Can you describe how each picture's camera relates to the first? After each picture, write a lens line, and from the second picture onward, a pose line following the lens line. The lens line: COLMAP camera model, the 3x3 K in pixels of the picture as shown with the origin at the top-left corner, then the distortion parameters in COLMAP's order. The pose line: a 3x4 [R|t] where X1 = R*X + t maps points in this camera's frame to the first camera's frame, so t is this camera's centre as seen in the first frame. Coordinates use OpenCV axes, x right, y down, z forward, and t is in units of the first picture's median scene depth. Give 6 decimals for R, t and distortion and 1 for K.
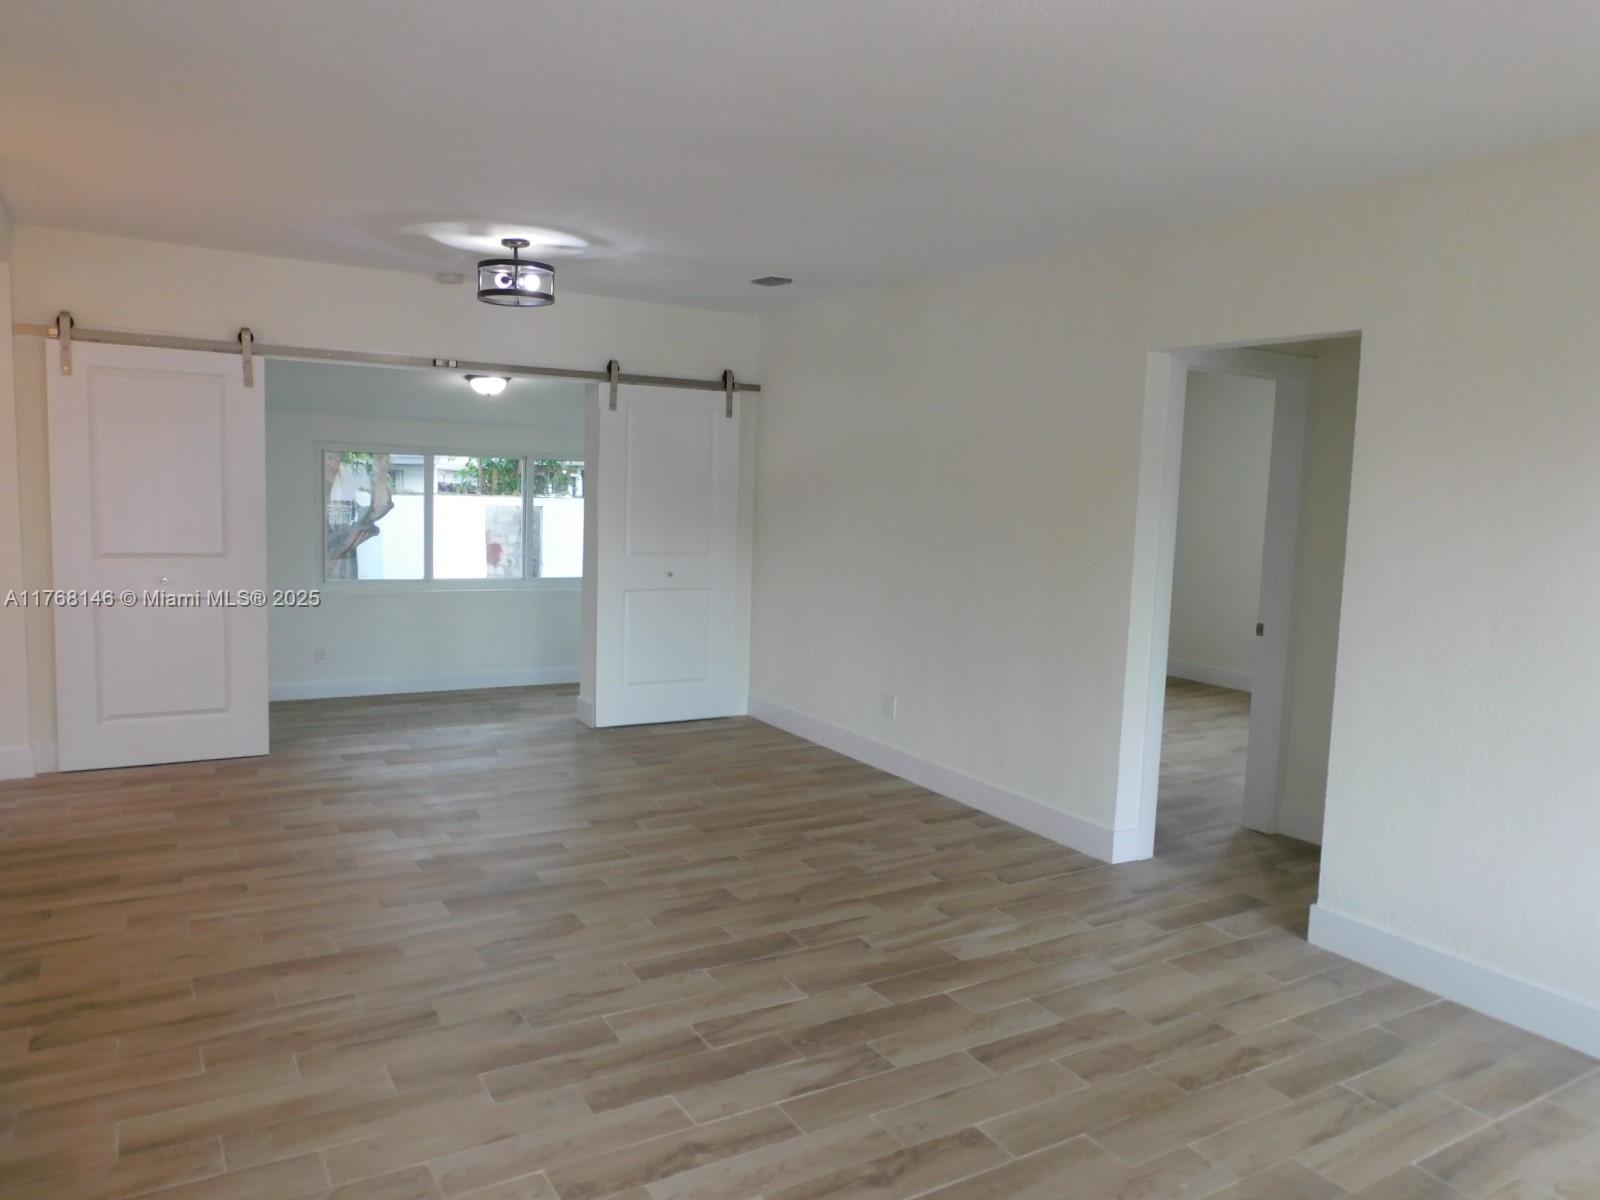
lens RADIAL K [[1130.5, 0, 802.8], [0, 1130.5, 599.3], [0, 0, 1]] dist [-0.015399, 0.004558]
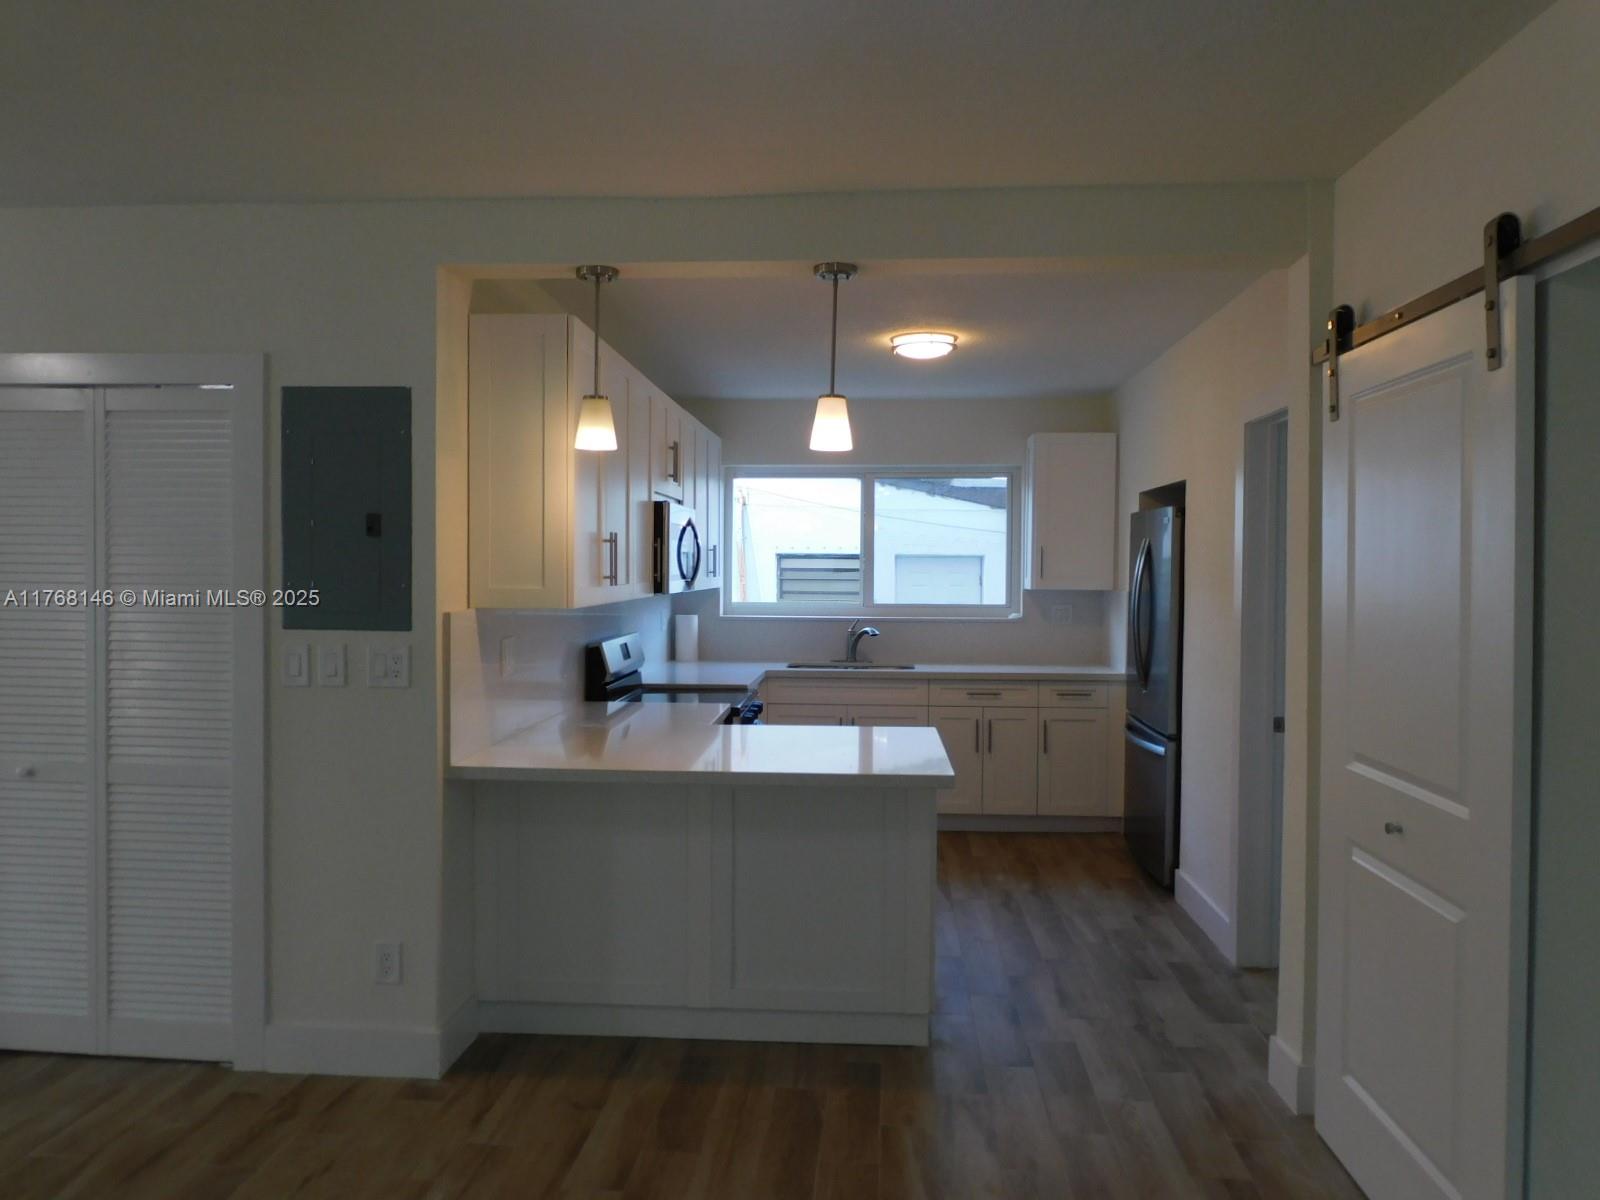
lens RADIAL K [[1130.5, 0, 802.8], [0, 1130.5, 599.3], [0, 0, 1]] dist [-0.015399, 0.004558]
pose [[-0.575646, -0.016165, -0.817539, -0.072542], [-0.111013, 0.992093, 0.058550, -0.157886], [0.810128, 0.124462, -0.572889, 1.519700]]
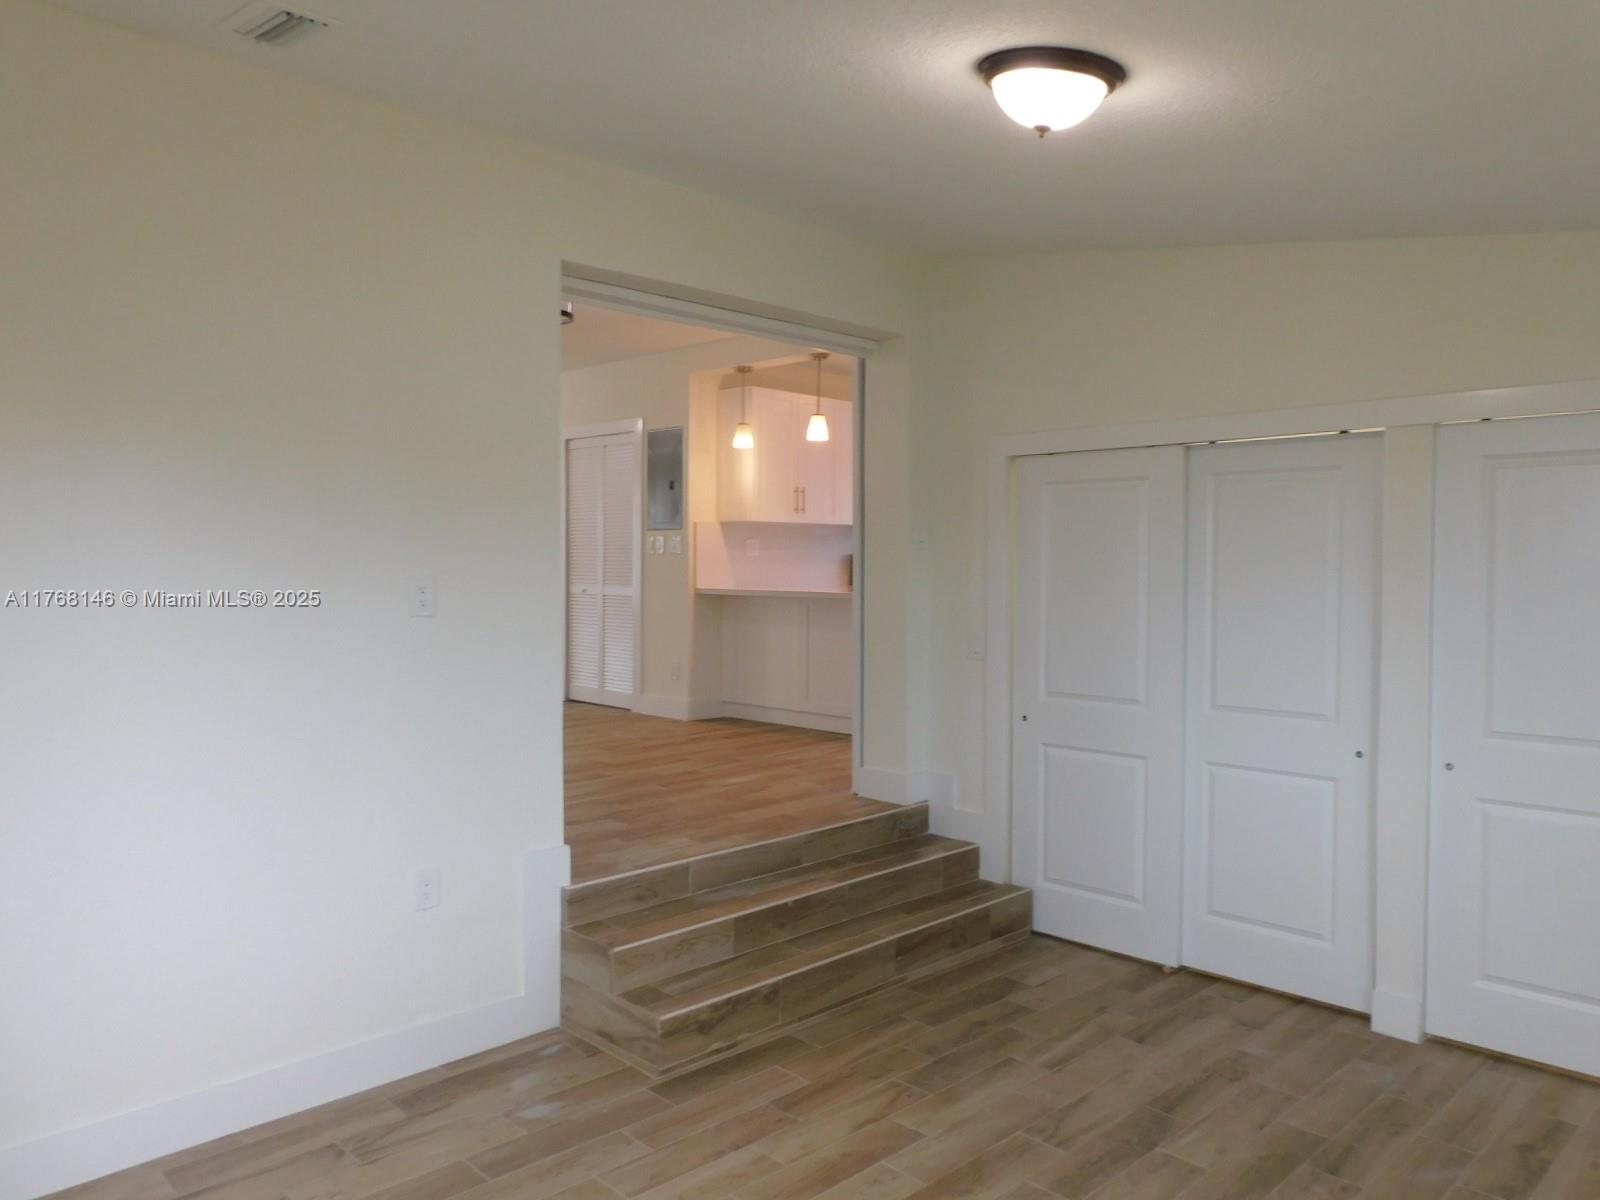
lens RADIAL K [[1130.5, 0, 802.8], [0, 1130.5, 599.3], [0, 0, 1]] dist [-0.015399, 0.004558]
pose [[-0.970364, -0.031605, -0.239571, -0.329467], [-0.062536, 0.990480, 0.122631, -0.188823], [0.233414, 0.133979, -0.963103, 2.791516]]
